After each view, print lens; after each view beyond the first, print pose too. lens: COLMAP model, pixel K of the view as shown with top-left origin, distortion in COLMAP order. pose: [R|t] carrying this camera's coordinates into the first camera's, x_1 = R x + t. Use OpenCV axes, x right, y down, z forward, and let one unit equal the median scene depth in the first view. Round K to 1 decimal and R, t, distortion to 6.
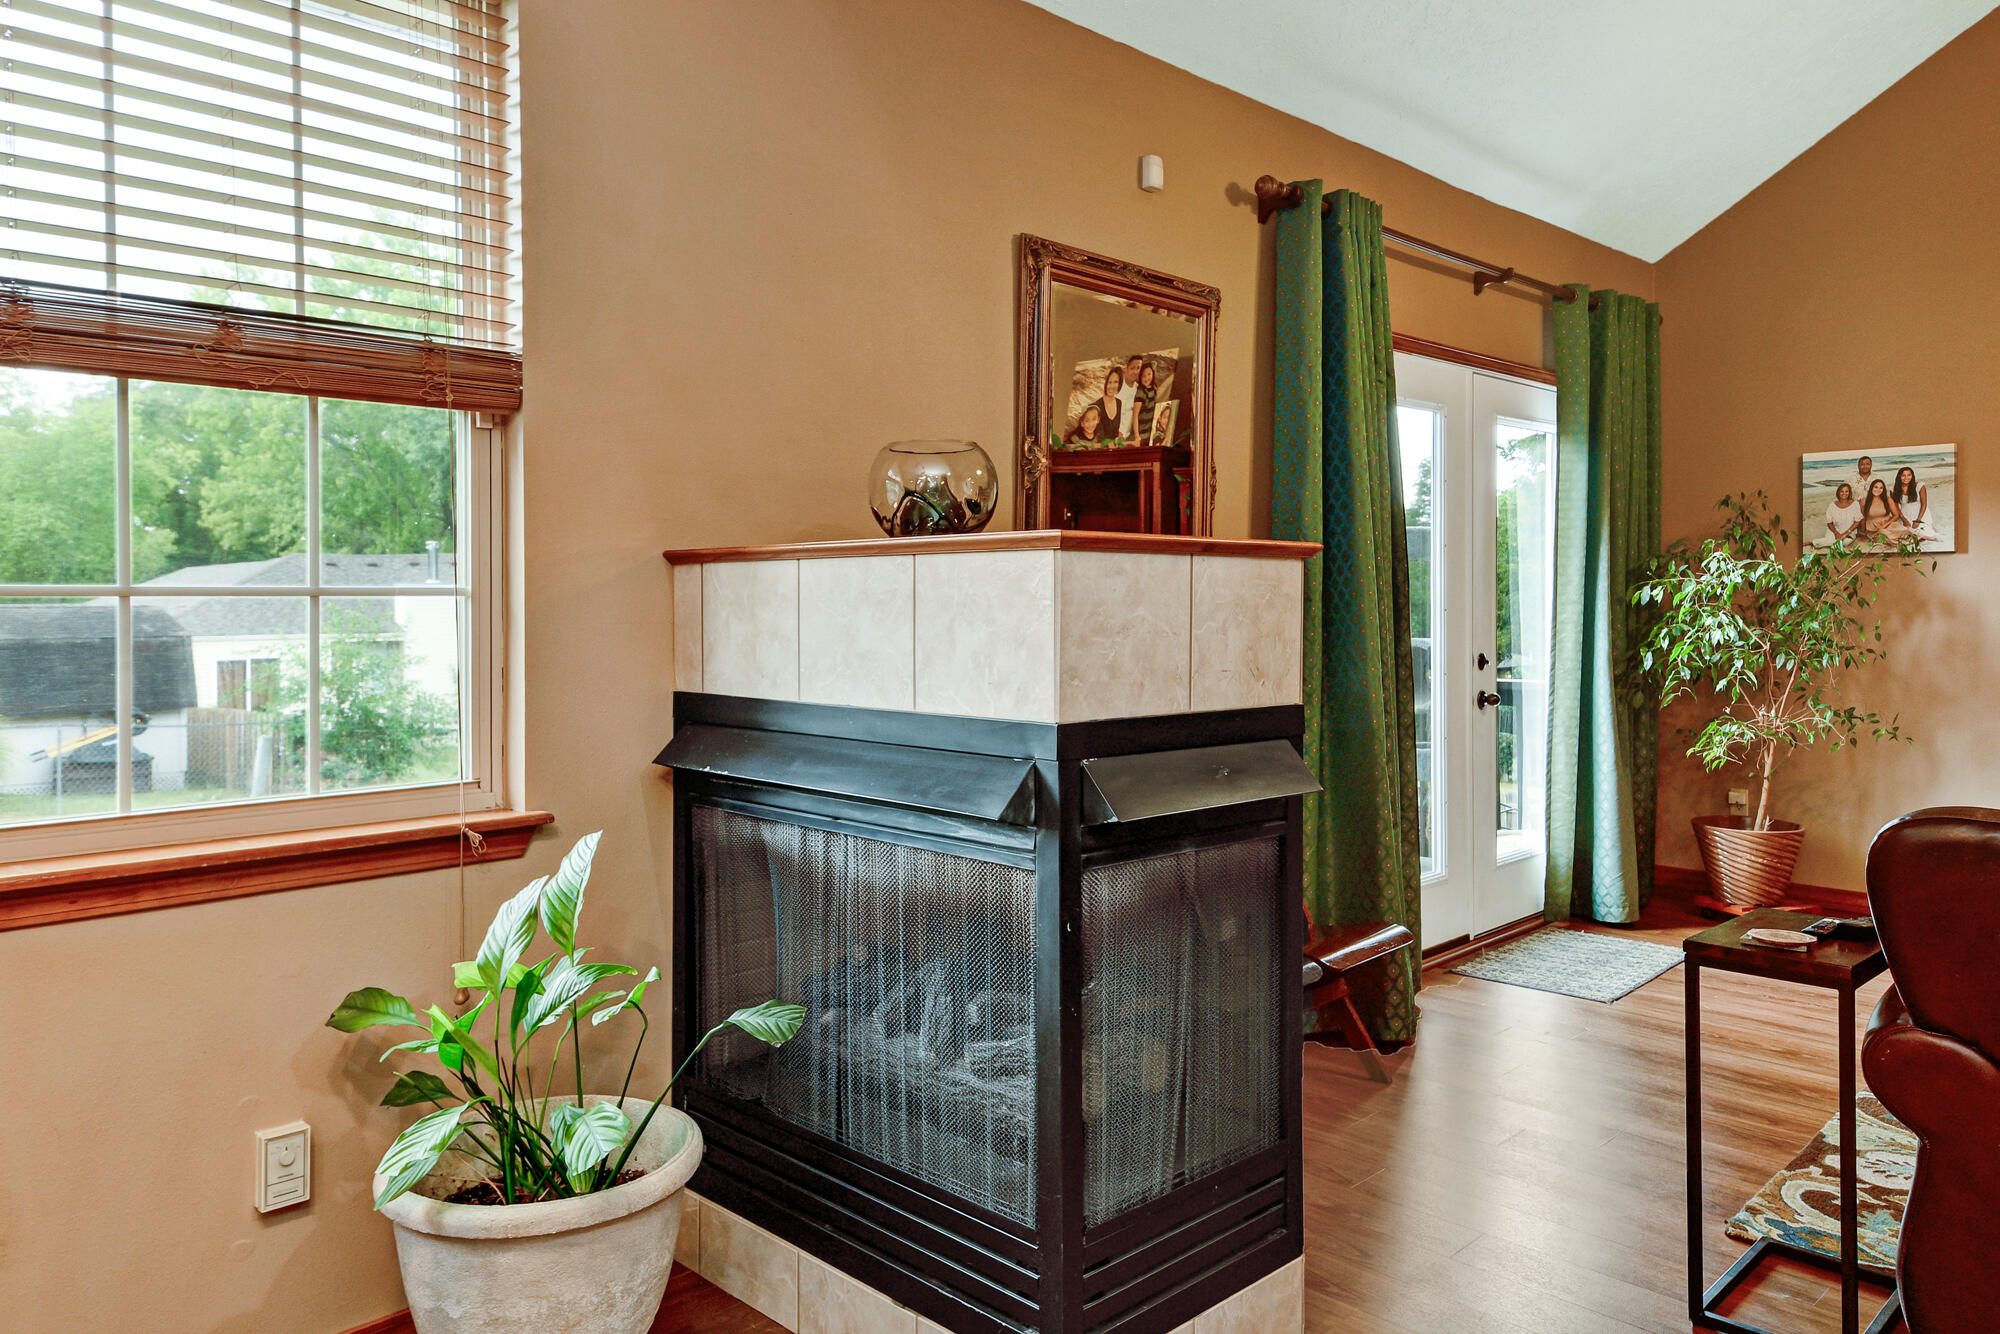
lens RADIAL K [[1383.4, 0, 976.3], [0, 1383.4, 602.0], [0, 0, 1]] dist [0.028623, -0.002150]
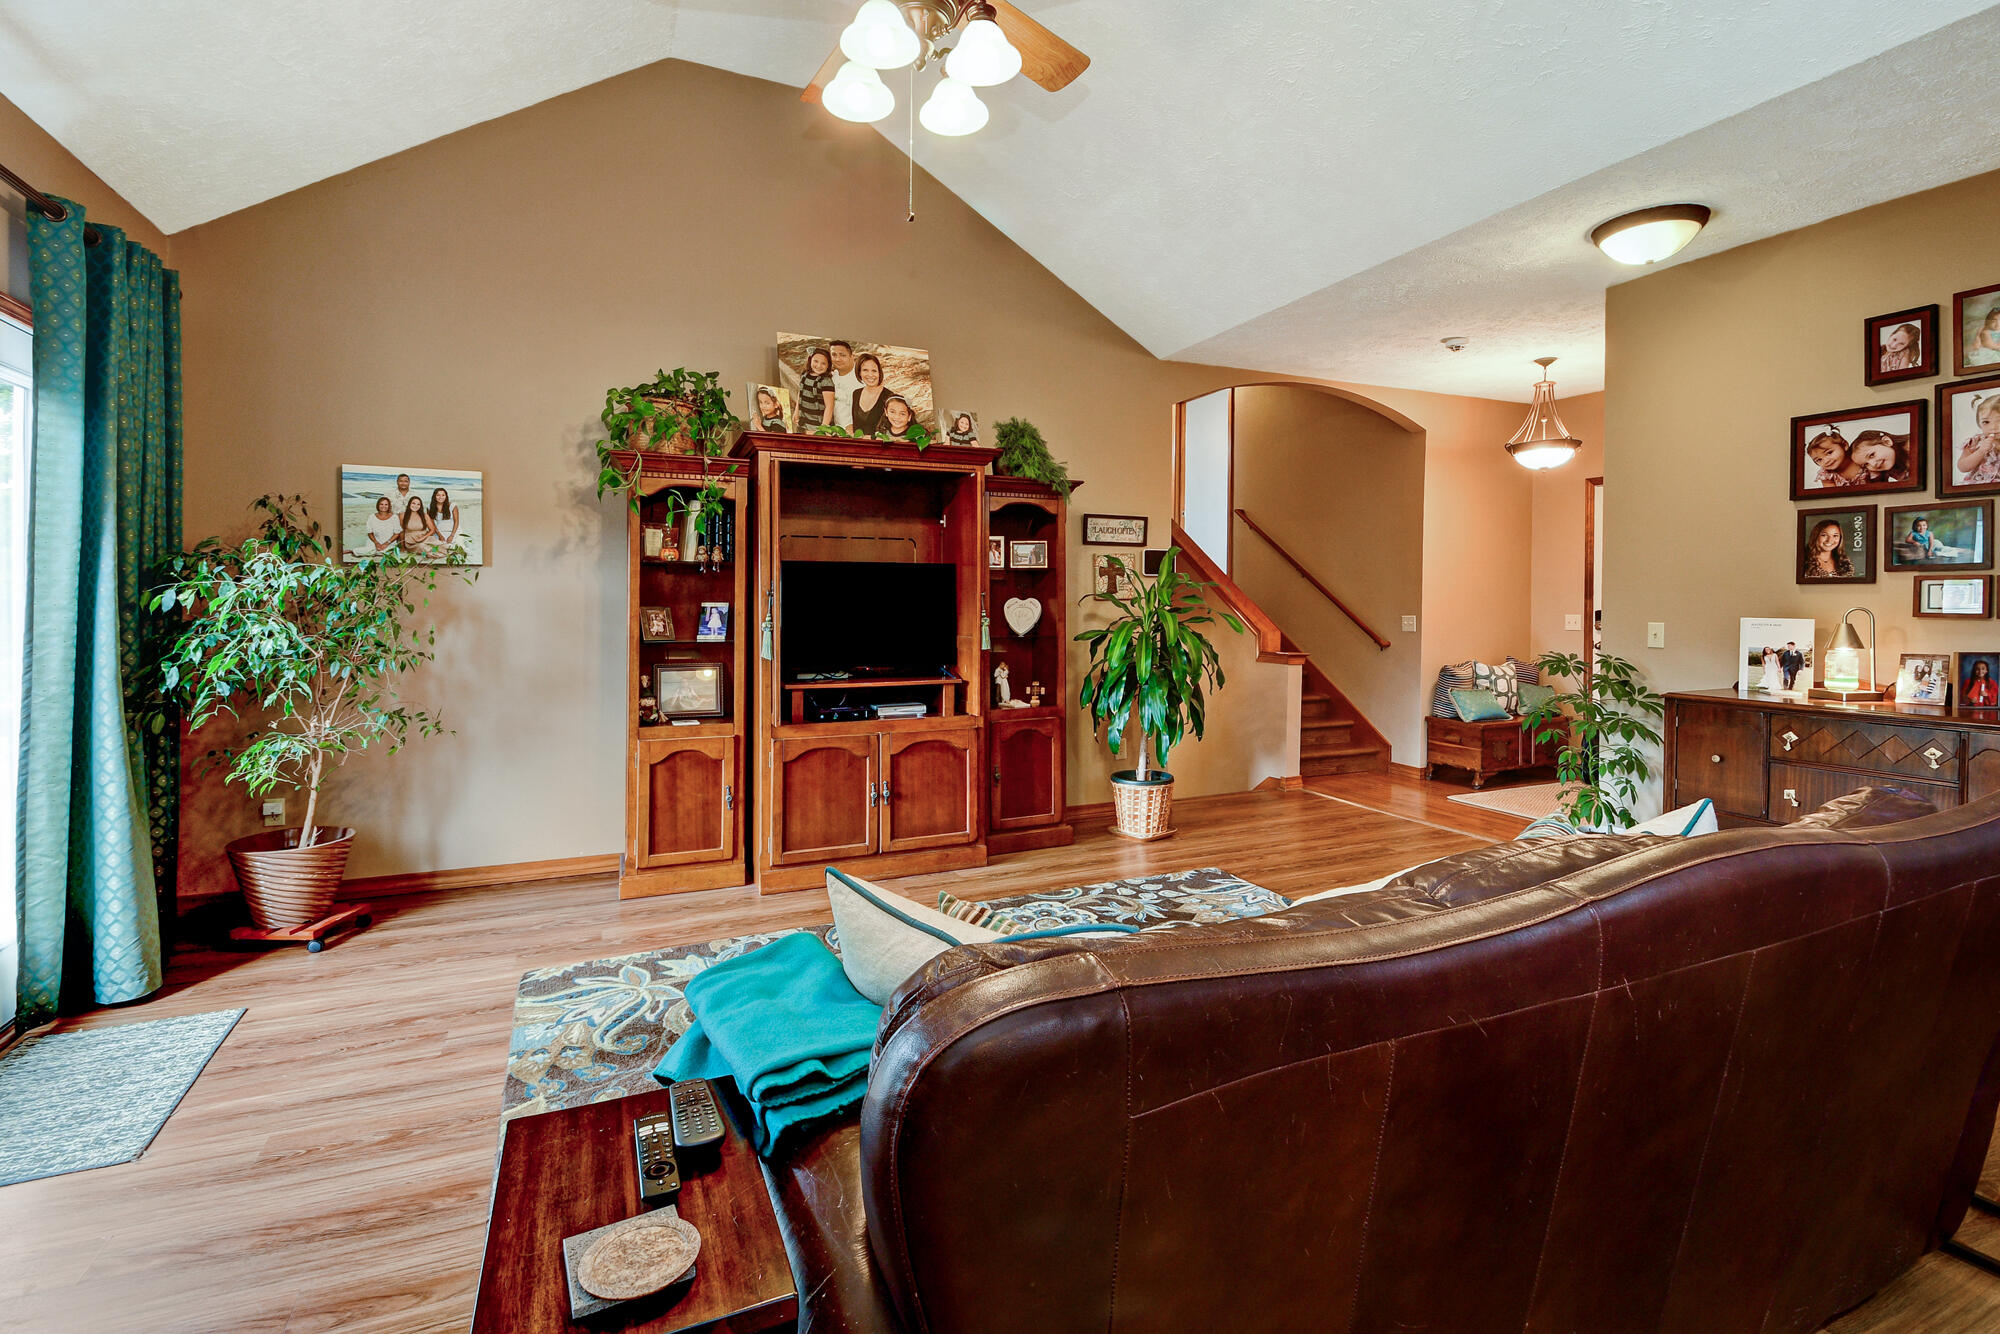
lens RADIAL K [[893.8, 0, 982.5], [0, 893.8, 611.6], [0, 0, 1]] dist [0.020301, -0.016475]
pose [[0.345854, -0.004886, 0.938276, 0.140216], [0.000759, 0.999988, 0.004927, -0.000274], [-0.938288, -0.000992, 0.345854, 0.349997]]
